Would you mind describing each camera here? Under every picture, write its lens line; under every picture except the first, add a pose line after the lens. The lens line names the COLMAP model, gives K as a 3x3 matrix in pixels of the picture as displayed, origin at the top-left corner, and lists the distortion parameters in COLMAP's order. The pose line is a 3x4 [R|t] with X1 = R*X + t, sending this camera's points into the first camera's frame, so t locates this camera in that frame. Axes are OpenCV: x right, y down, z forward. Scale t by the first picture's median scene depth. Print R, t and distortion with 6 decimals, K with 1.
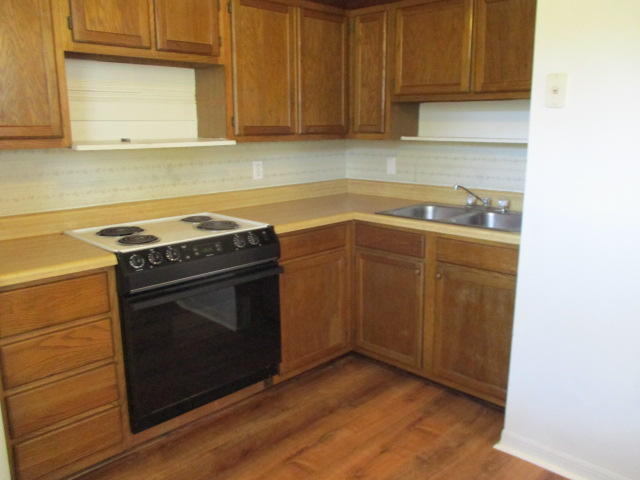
lens RADIAL K [[534.0, 0, 331.2], [0, 534.0, 231.2], [0, 0, 1]] dist [-0.030808, 0.007056]
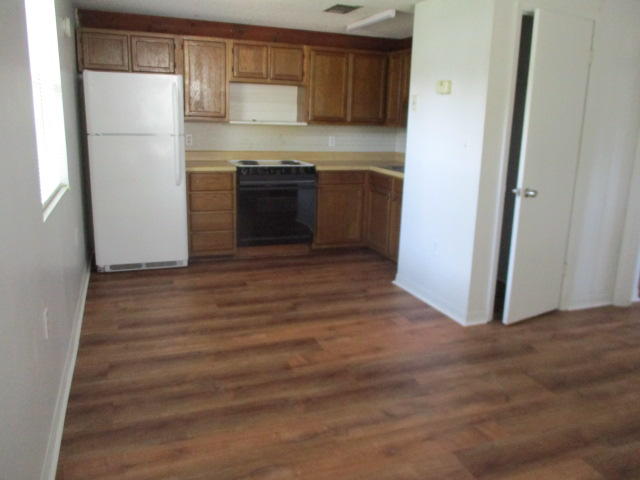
lens RADIAL K [[534.0, 0, 331.2], [0, 534.0, 231.2], [0, 0, 1]] dist [-0.030808, 0.007056]
pose [[0.910966, 0.125042, -0.393072, 0.783230], [-0.119517, 0.992081, 0.038609, 0.152591], [0.394787, 0.011807, 0.918697, -0.843950]]
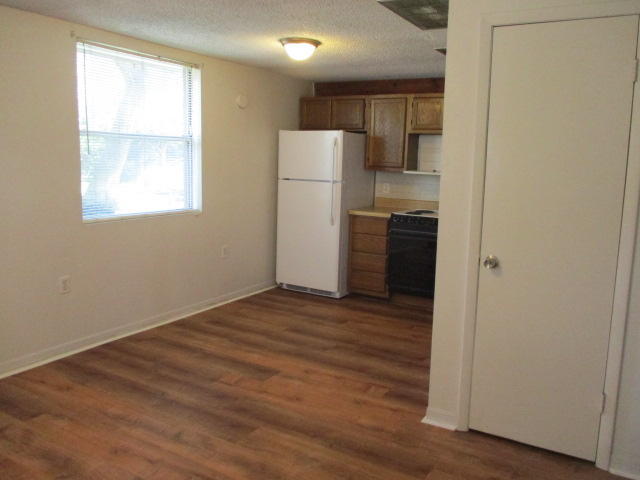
lens RADIAL K [[534.0, 0, 331.2], [0, 534.0, 231.2], [0, 0, 1]] dist [-0.030808, 0.007056]
pose [[0.246323, 0.152361, -0.957137, 1.566159], [-0.220557, 0.970466, 0.097722, -0.048826], [0.943758, 0.187032, 0.272652, 0.050970]]
